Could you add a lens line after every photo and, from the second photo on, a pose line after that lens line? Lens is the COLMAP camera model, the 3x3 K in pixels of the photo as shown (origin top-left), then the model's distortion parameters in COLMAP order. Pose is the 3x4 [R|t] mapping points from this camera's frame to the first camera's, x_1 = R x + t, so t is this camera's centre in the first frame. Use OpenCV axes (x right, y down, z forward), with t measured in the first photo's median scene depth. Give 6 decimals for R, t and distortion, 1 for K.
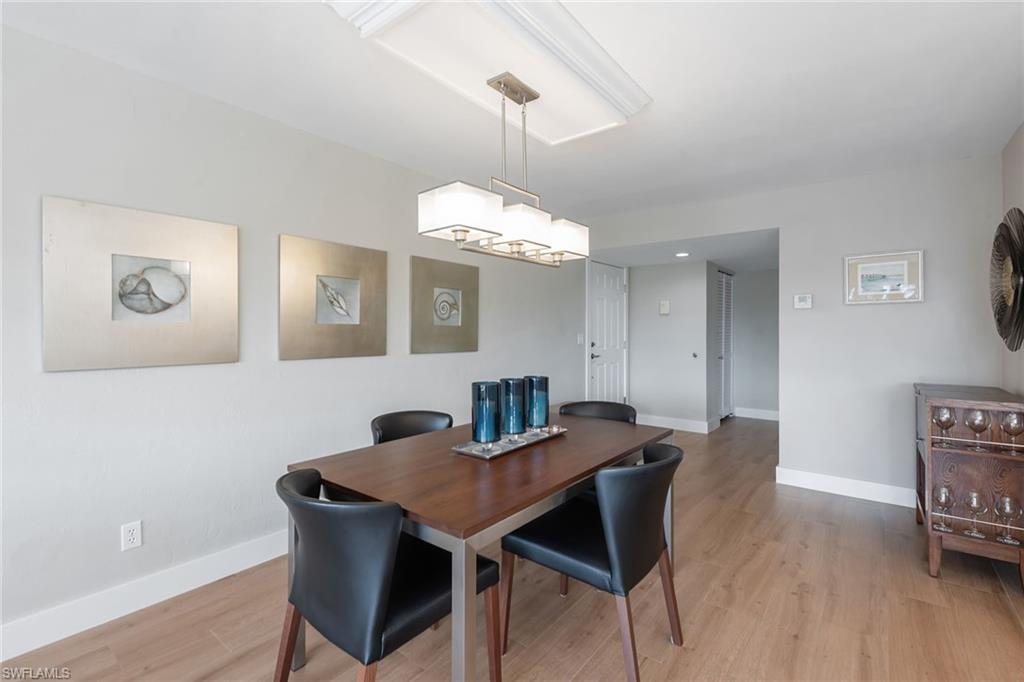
lens RADIAL K [[476.3, 0, 518.6], [0, 476.3, 334.1], [0, 0, 1]] dist [0.015921, -0.001111]
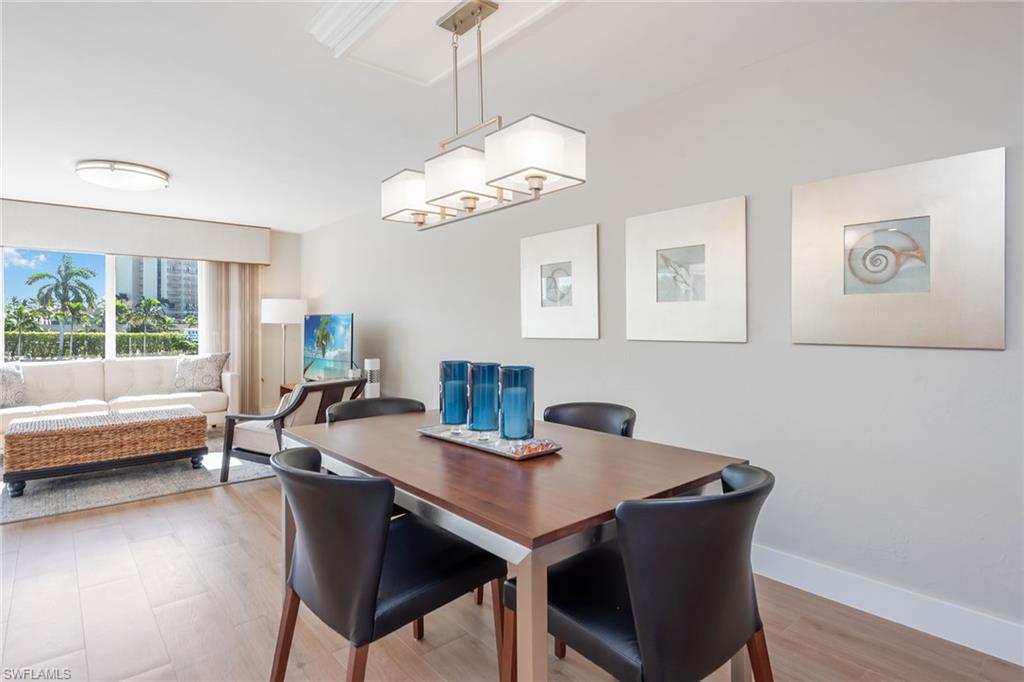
lens RADIAL K [[541.6, 0, 513.9], [0, 541.6, 325.7], [0, 0, 1]] dist [0.004633, -0.002797]
pose [[-0.207152, -0.000321, -0.978309, 0.665100], [-0.001779, 0.999998, 0.000049, 0.023428], [0.978307, 0.001750, -0.207153, 0.938523]]
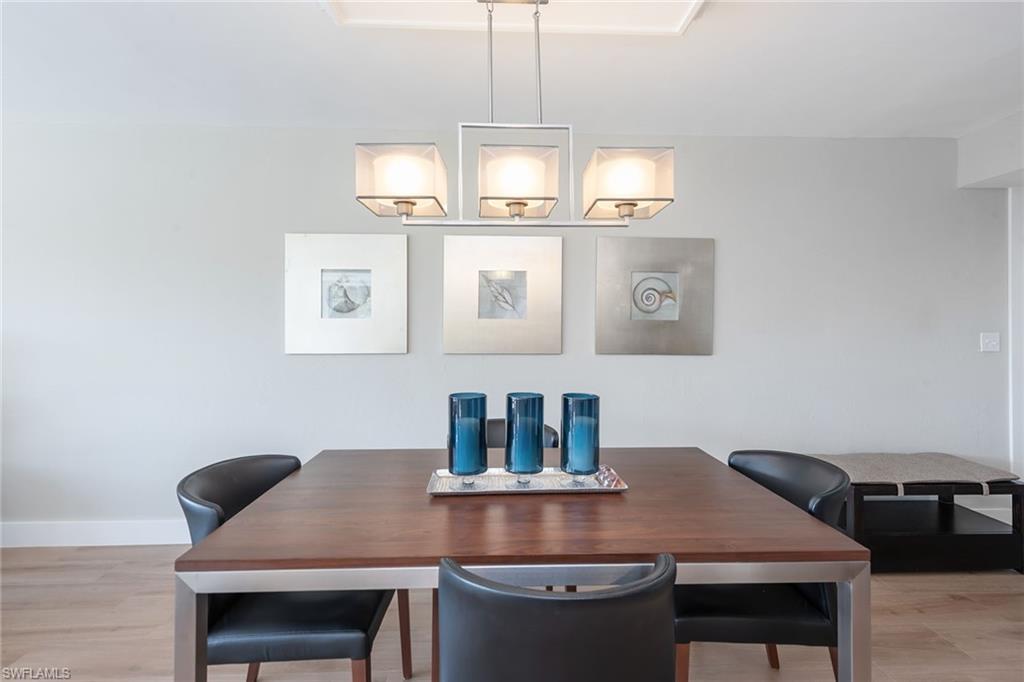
lens RADIAL K [[476.3, 0, 508.0], [0, 476.3, 325.7], [0, 0, 1]] dist [0.015921, -0.001111]
pose [[0.639956, -0.000548, -0.768412, 0.389923], [-0.007774, 0.999944, -0.007188, -0.000618], [0.768372, 0.010573, 0.639916, 0.398876]]
